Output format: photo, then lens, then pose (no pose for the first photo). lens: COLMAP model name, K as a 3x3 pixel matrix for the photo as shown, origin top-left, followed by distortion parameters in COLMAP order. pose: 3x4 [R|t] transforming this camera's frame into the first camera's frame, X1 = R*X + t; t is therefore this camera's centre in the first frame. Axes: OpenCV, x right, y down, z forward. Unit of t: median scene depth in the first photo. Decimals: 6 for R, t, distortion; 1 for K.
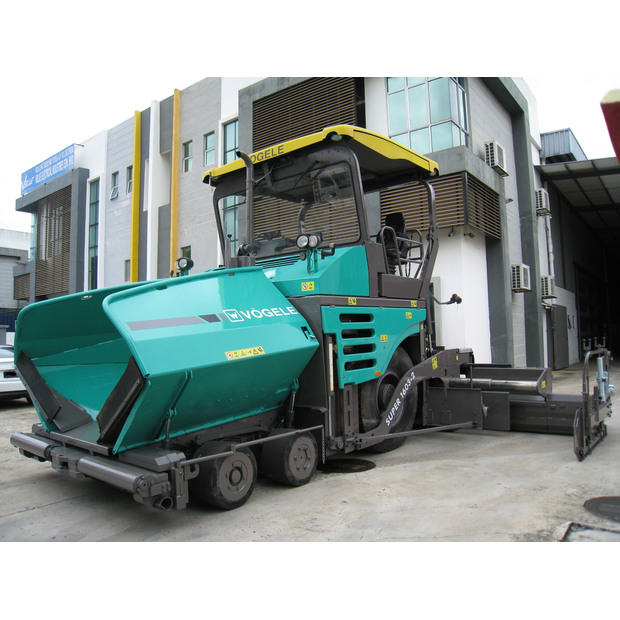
lens RADIAL K [[512.0, 0, 313.9], [0, 512.0, 309.3], [0, 0, 1]] dist [-0.170054, 0.118549]
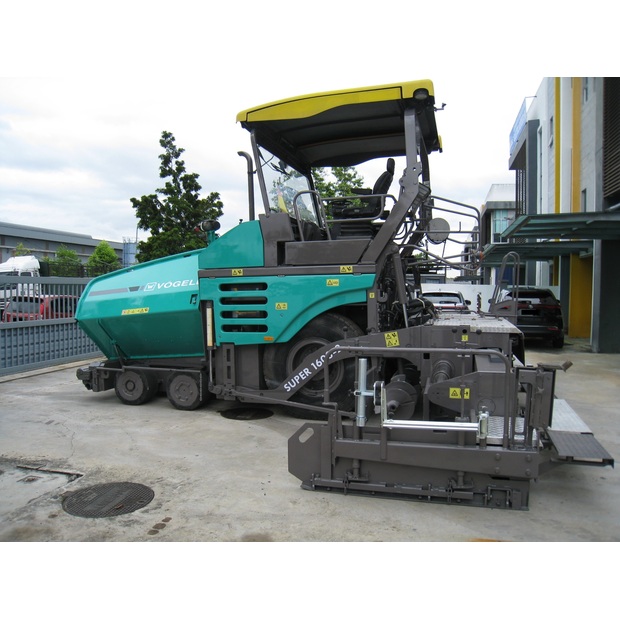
lens RADIAL K [[512.0, 0, 313.9], [0, 512.0, 309.3], [0, 0, 1]] dist [-0.170054, 0.118549]
pose [[0.393982, 0.061069, -0.917087, 1.260076], [0.041878, 0.995561, 0.084285, -0.023666], [0.918164, -0.071613, 0.389676, 0.750561]]
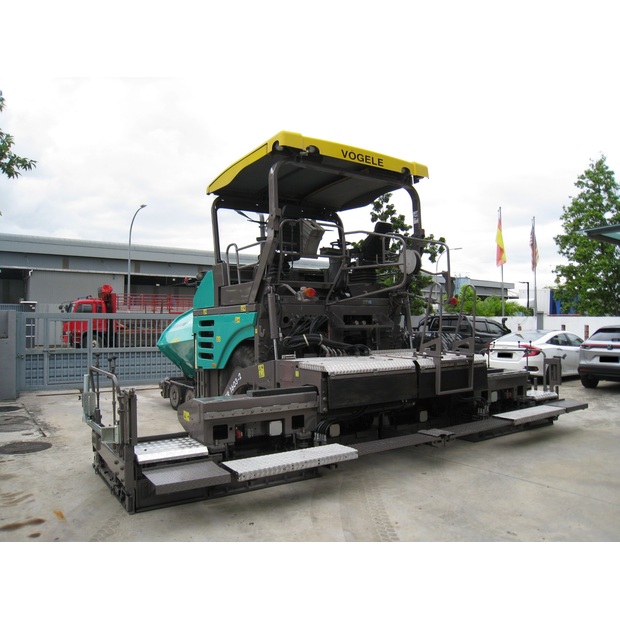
lens RADIAL K [[512.0, 0, 313.9], [0, 512.0, 309.3], [0, 0, 1]] dist [-0.170054, 0.118549]
pose [[-0.285066, -0.000851, -0.958508, 1.453344], [0.060032, 0.998021, -0.018740, 0.024308], [0.956626, -0.062883, -0.284451, 1.809345]]
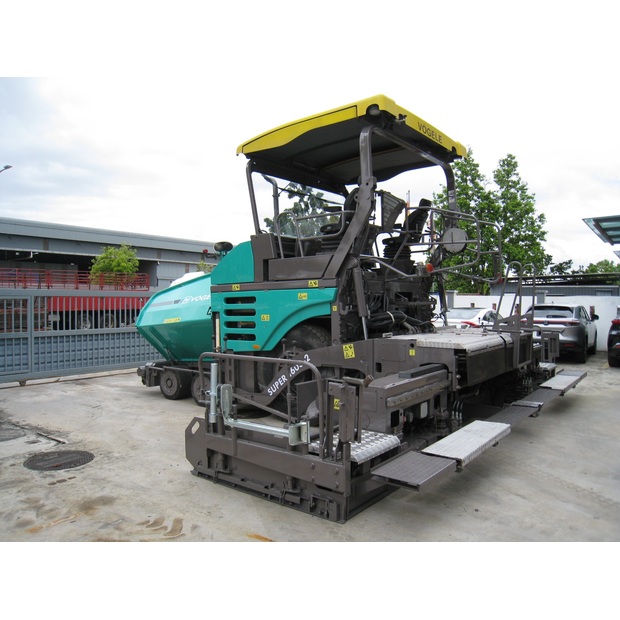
lens RADIAL K [[512.2, 0, 310.0], [0, 512.2, 310.0], [0, 0, 1]] dist [-0.166952, 0.108378]
pose [[0.018912, 0.041528, -0.998958, 1.450768], [0.055281, 0.997565, 0.042516, -0.003576], [0.998292, -0.056027, 0.016570, 1.231578]]
